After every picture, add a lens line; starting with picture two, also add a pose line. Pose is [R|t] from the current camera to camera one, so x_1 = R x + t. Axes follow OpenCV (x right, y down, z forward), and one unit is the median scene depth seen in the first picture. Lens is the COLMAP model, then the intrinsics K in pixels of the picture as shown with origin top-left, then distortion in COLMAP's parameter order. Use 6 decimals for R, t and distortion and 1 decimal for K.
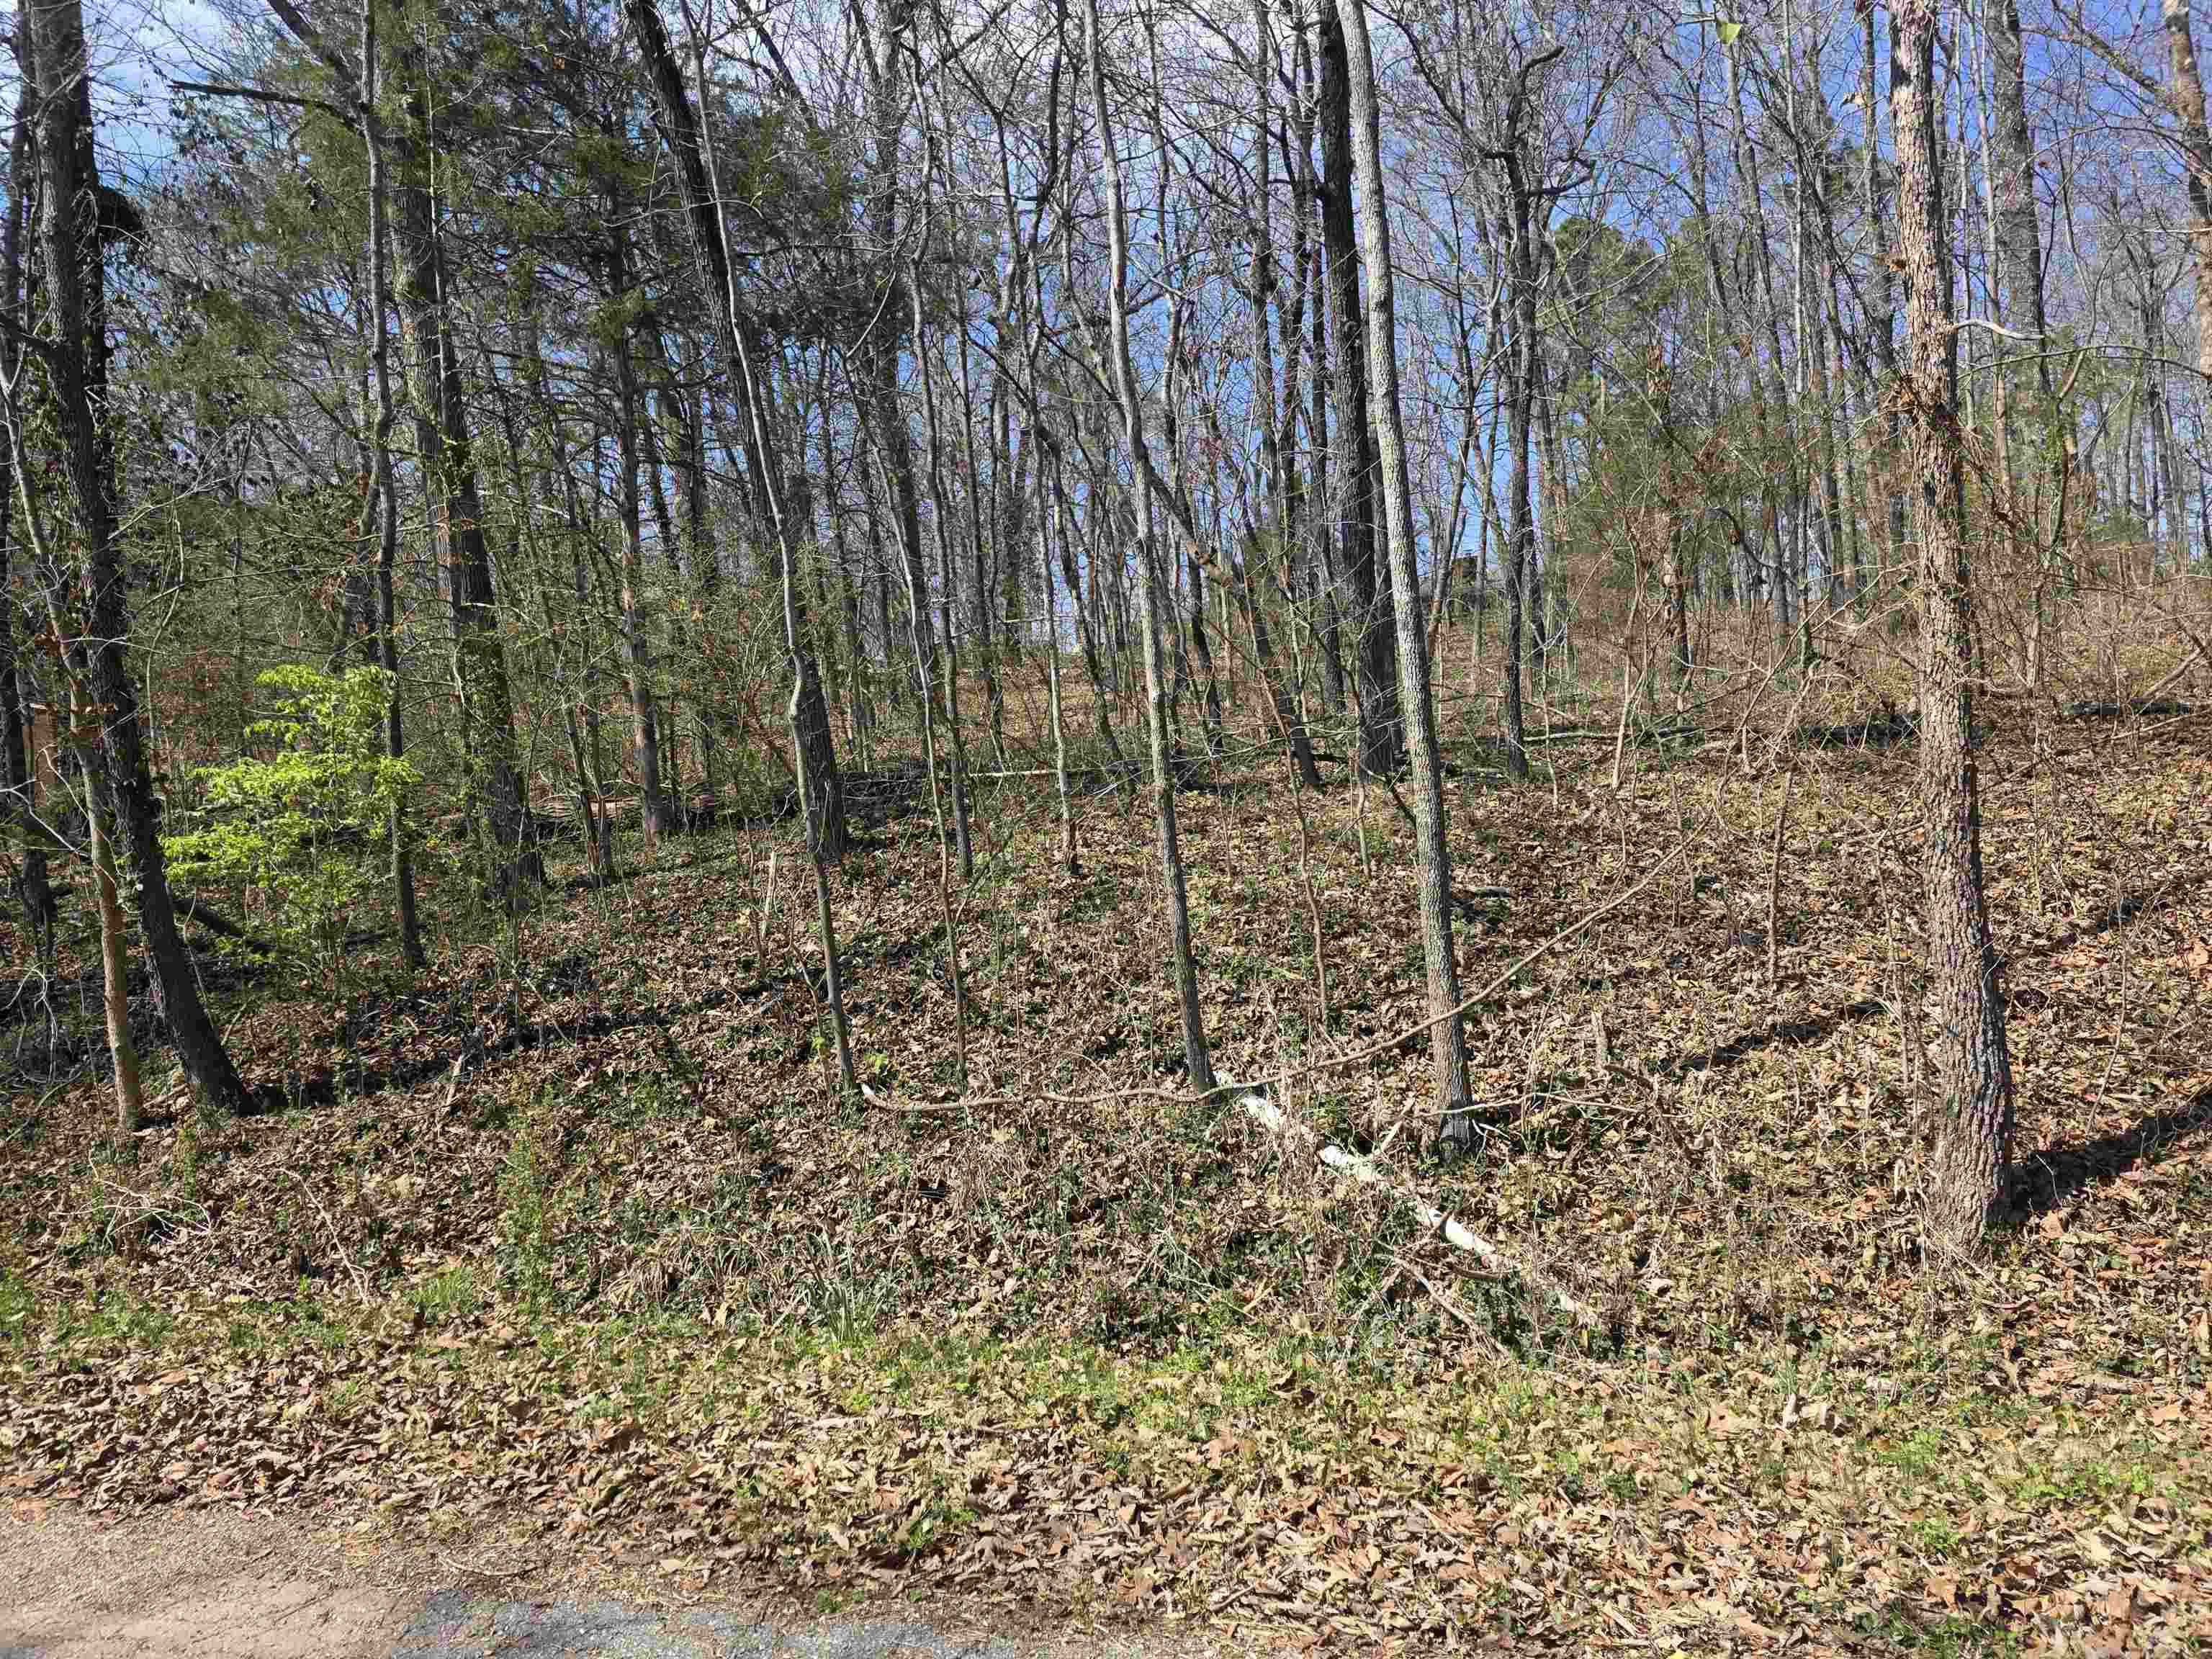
lens RADIAL K [[1477.2, 0, 1137.7], [0, 1477.2, 809.7], [0, 0, 1]] dist [0.066829, -0.058560]
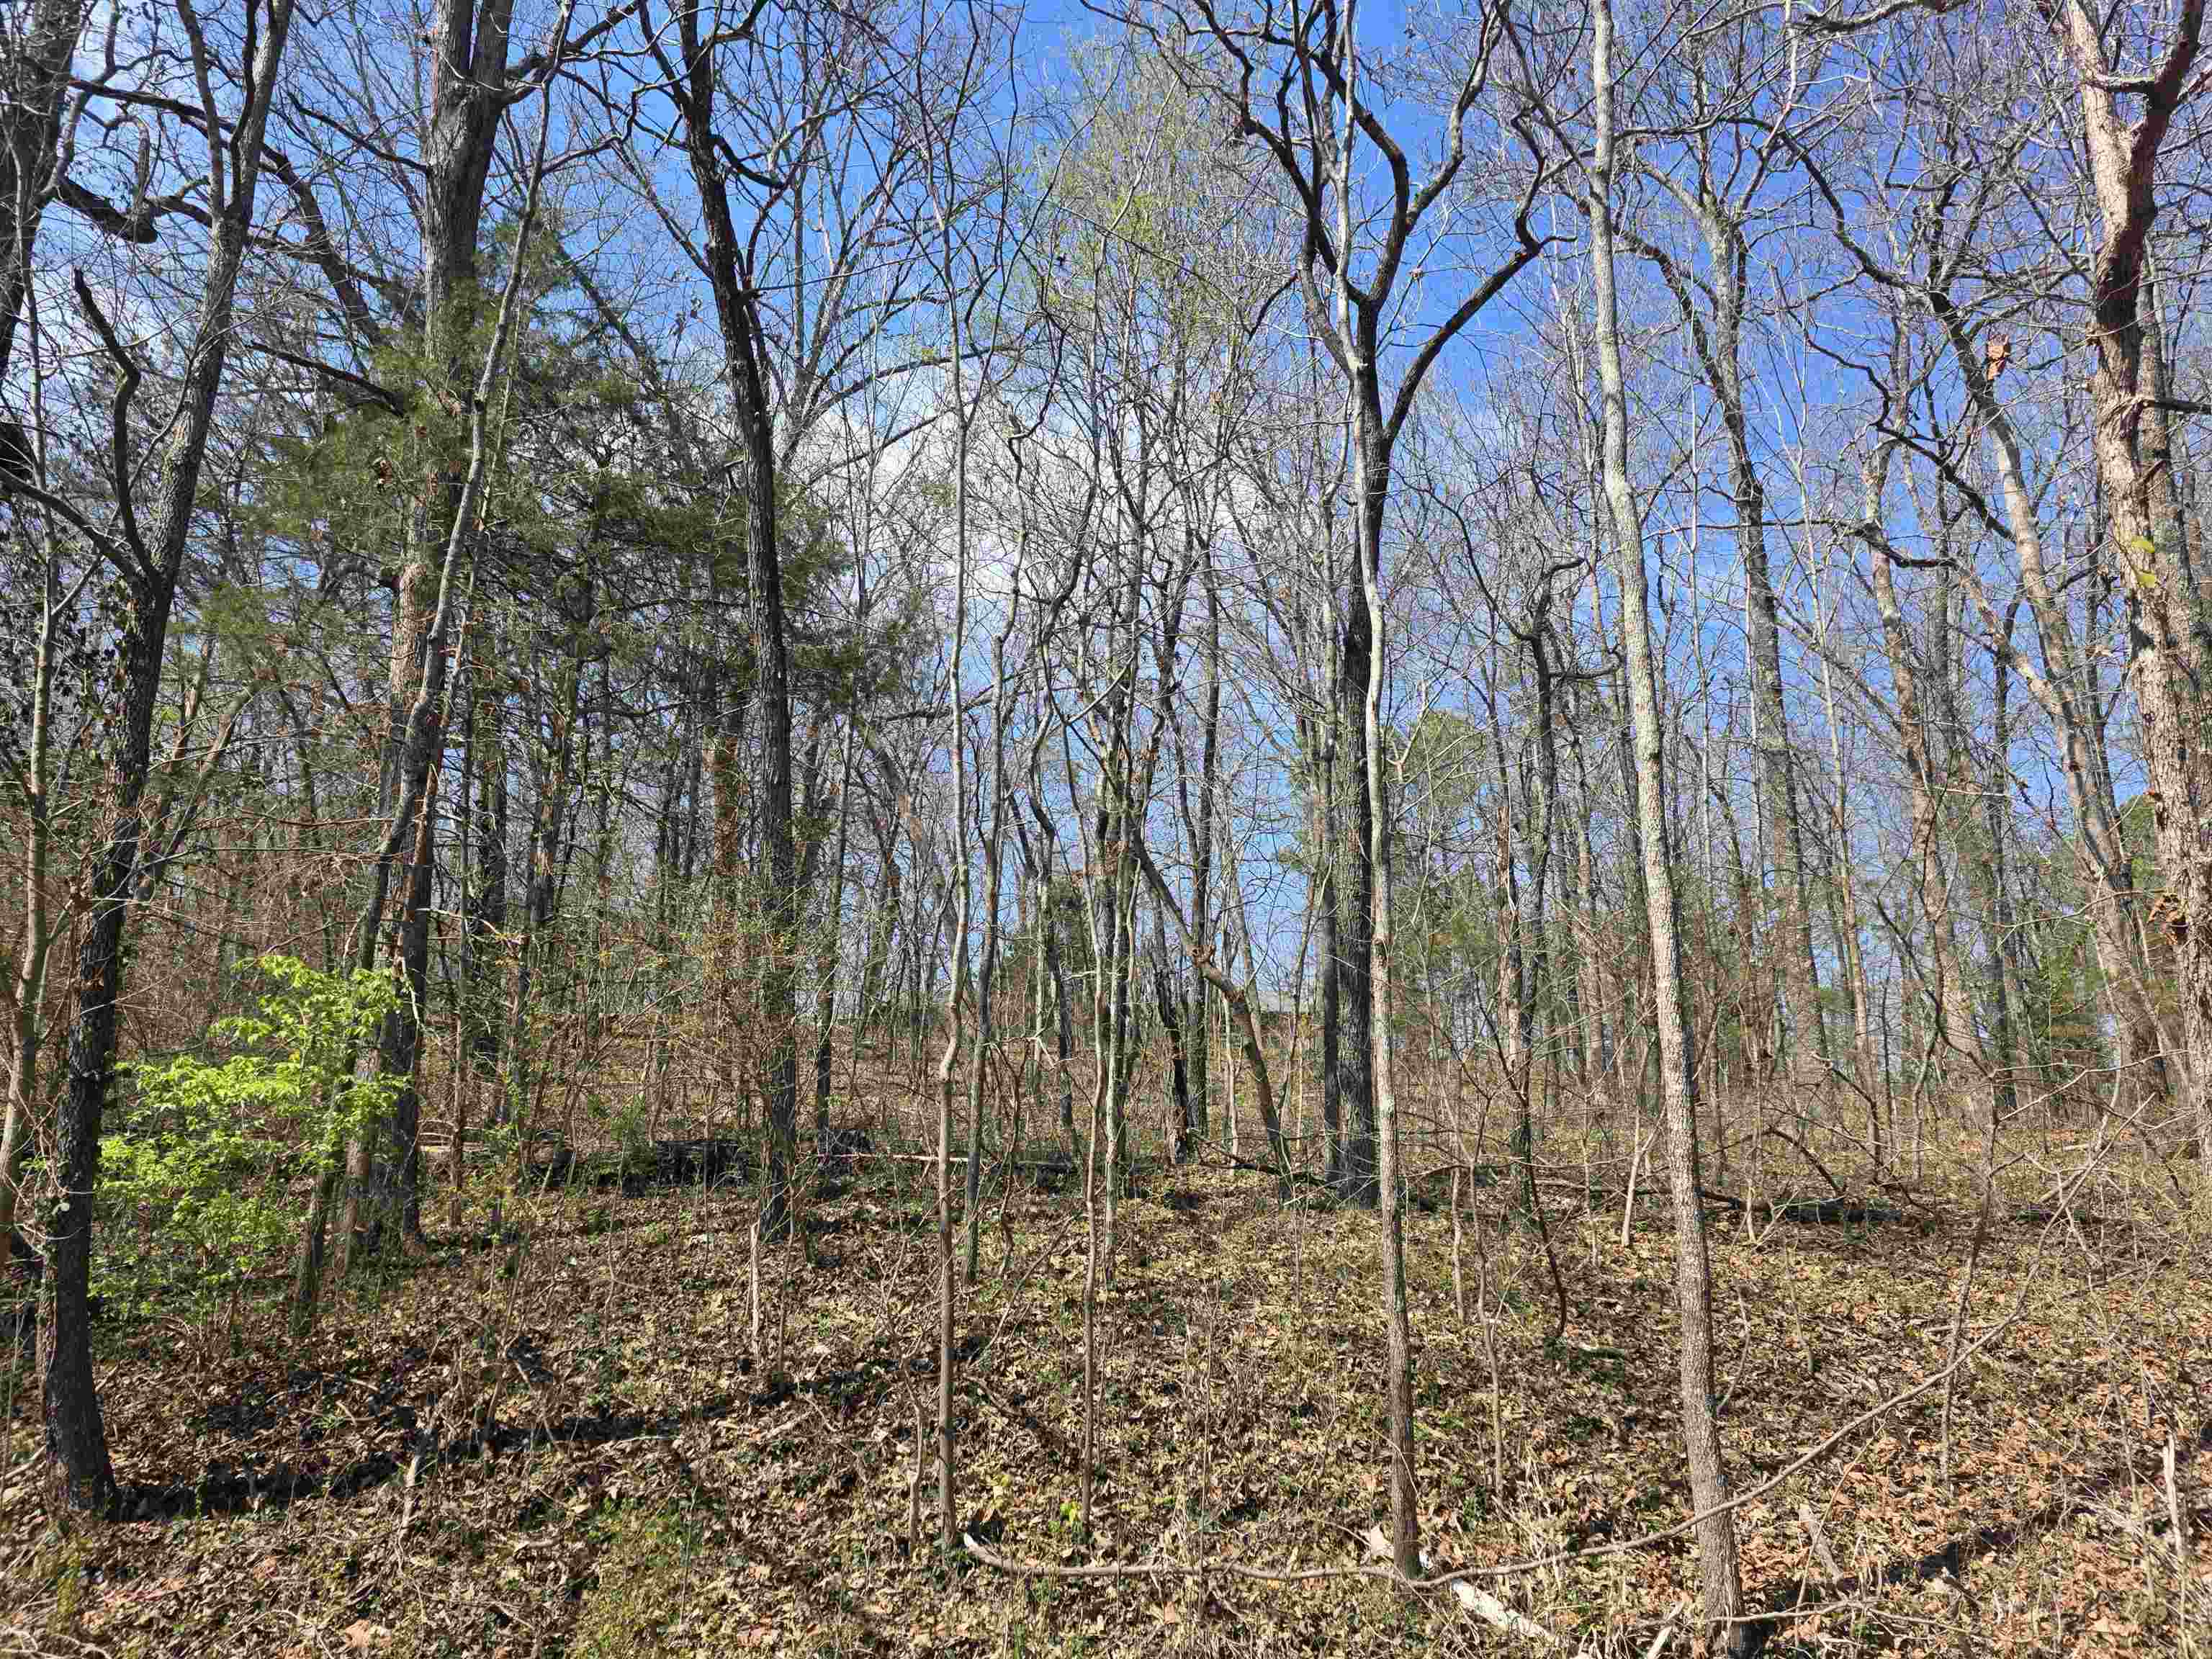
lens RADIAL K [[1477.2, 0, 1111.2], [0, 1477.2, 798.8], [0, 0, 1]] dist [0.066829, -0.058560]
pose [[0.975270, 0.145492, 0.166376, -0.314573], [-0.095092, 0.955755, -0.278370, 0.015598], [-0.199515, 0.255665, 0.945954, 0.074517]]
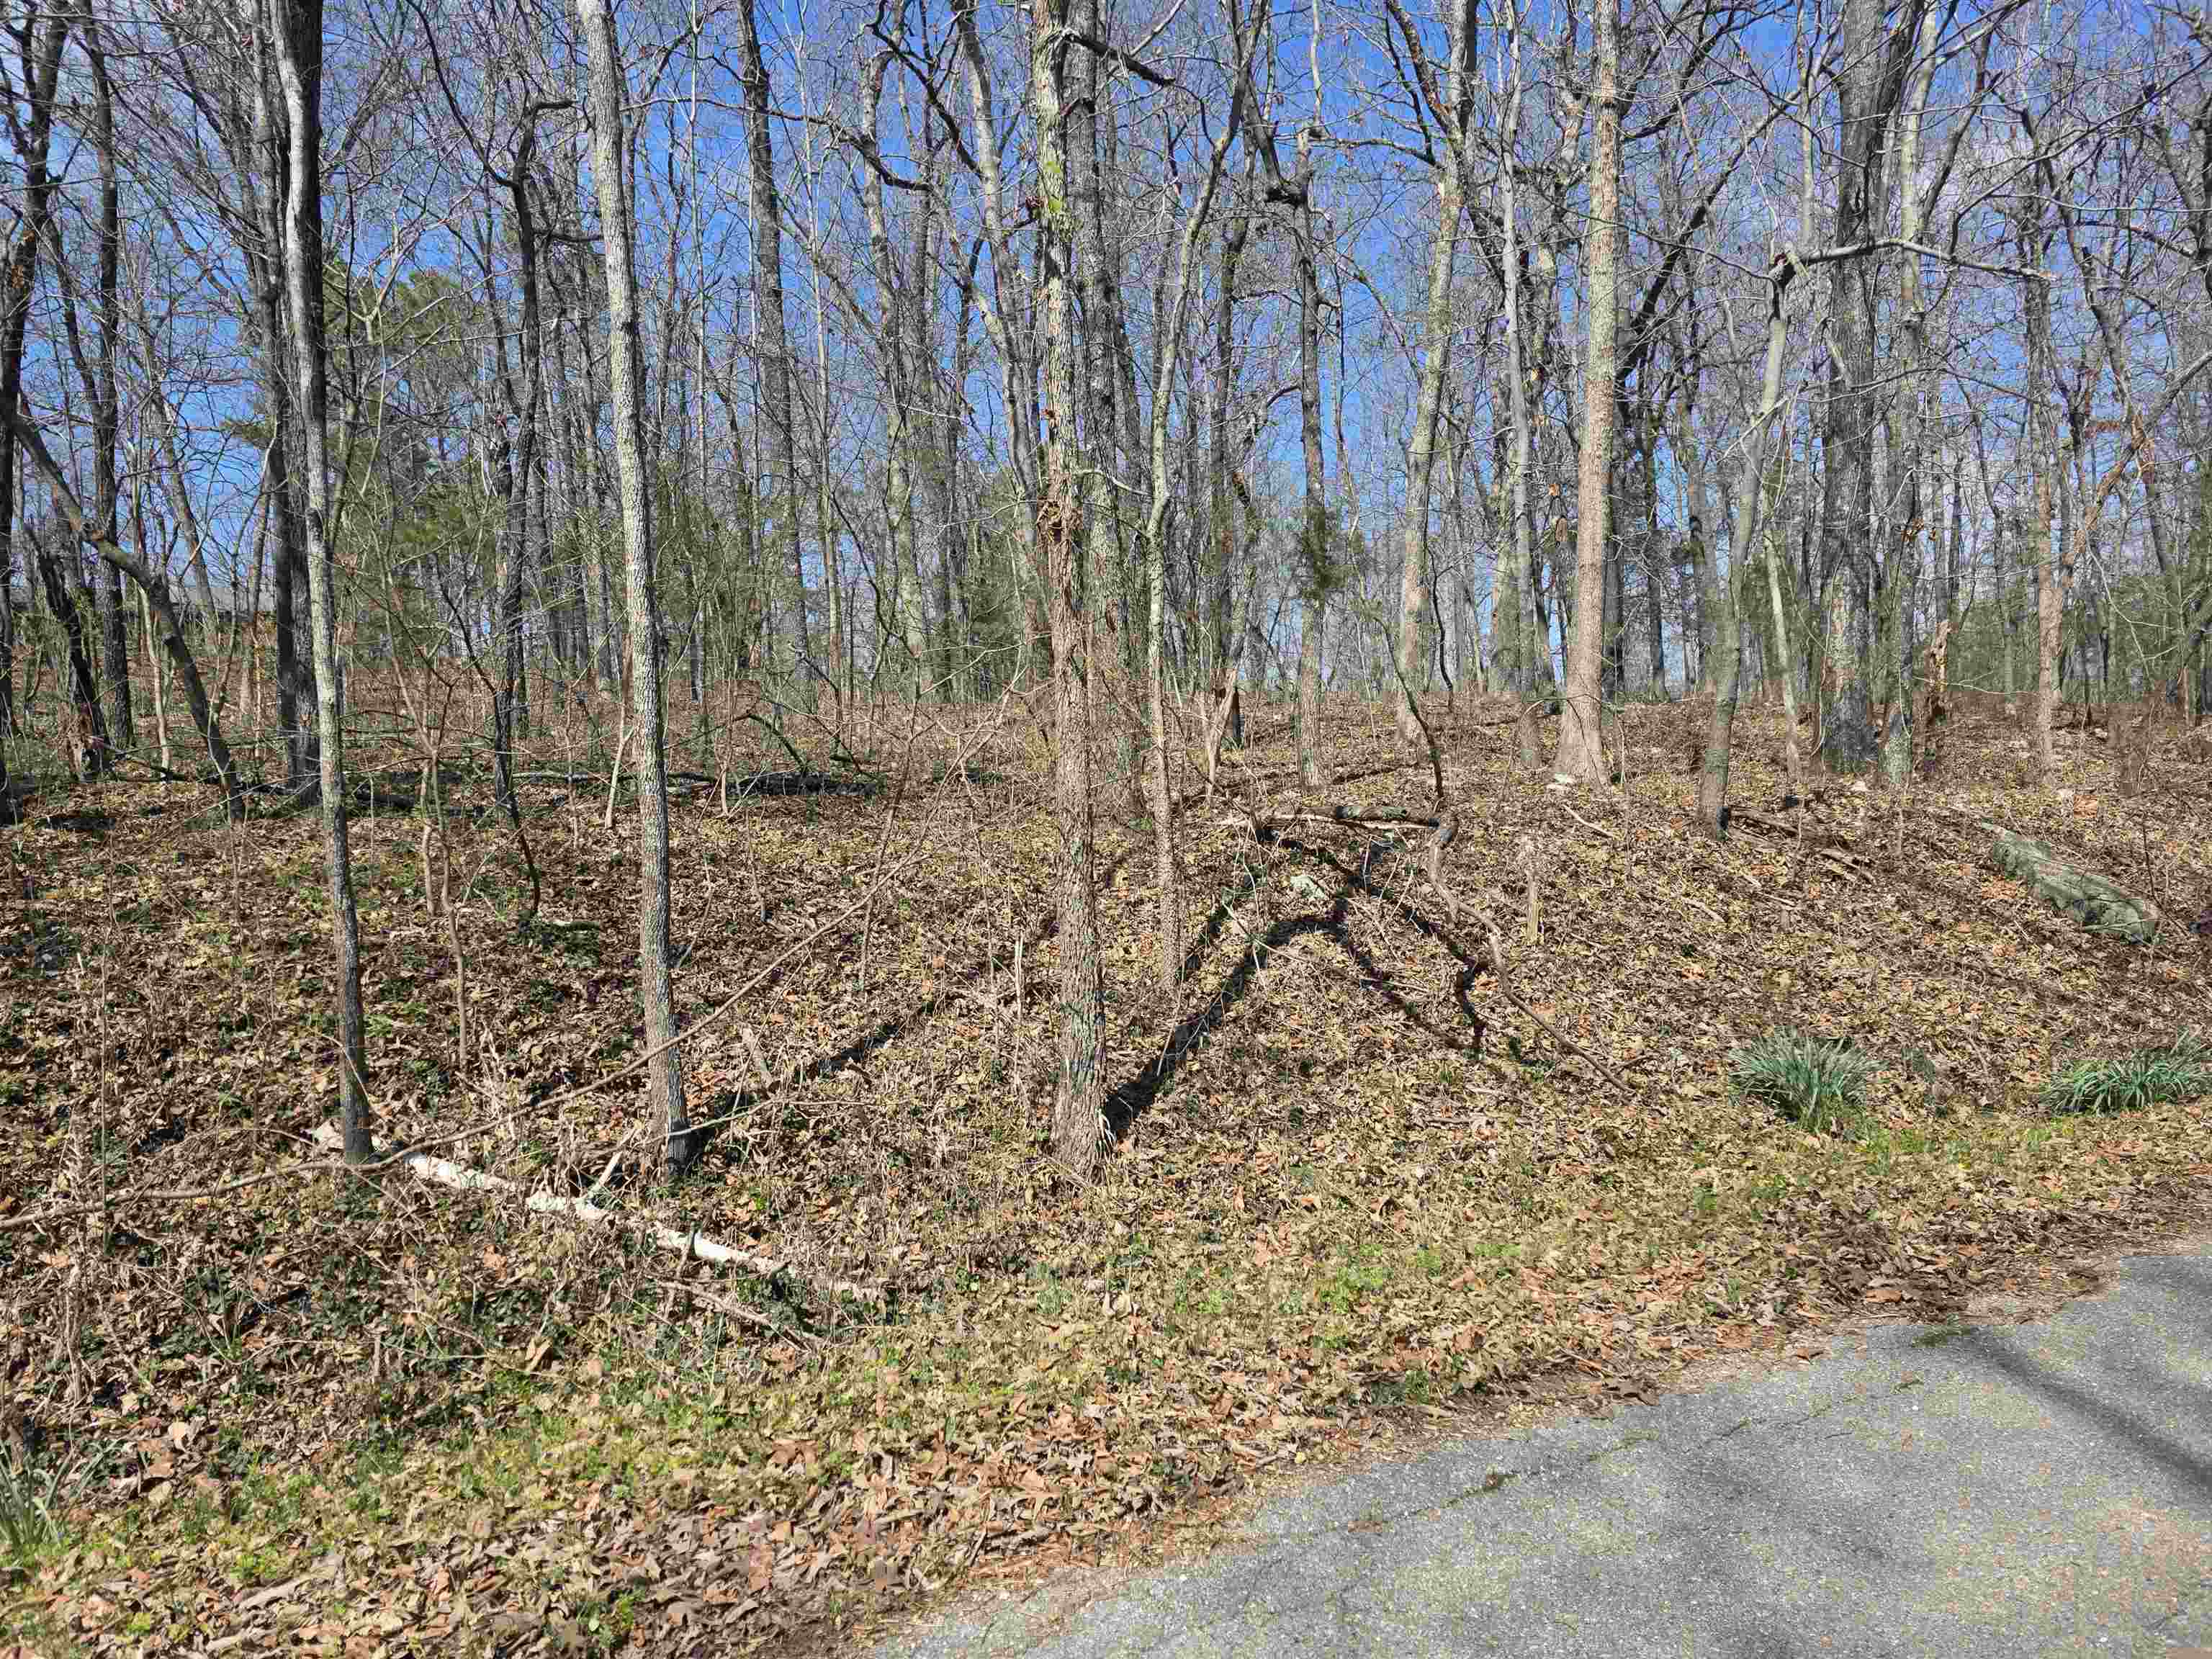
lens RADIAL K [[1477.2, 0, 1075.5], [0, 1477.2, 794.6], [0, 0, 1]] dist [0.066829, -0.058560]
pose [[0.689445, 0.038060, 0.723337, -0.283372], [-0.001827, 0.998707, -0.050807, 0.020951], [-0.724336, 0.033707, 0.688623, 0.085311]]
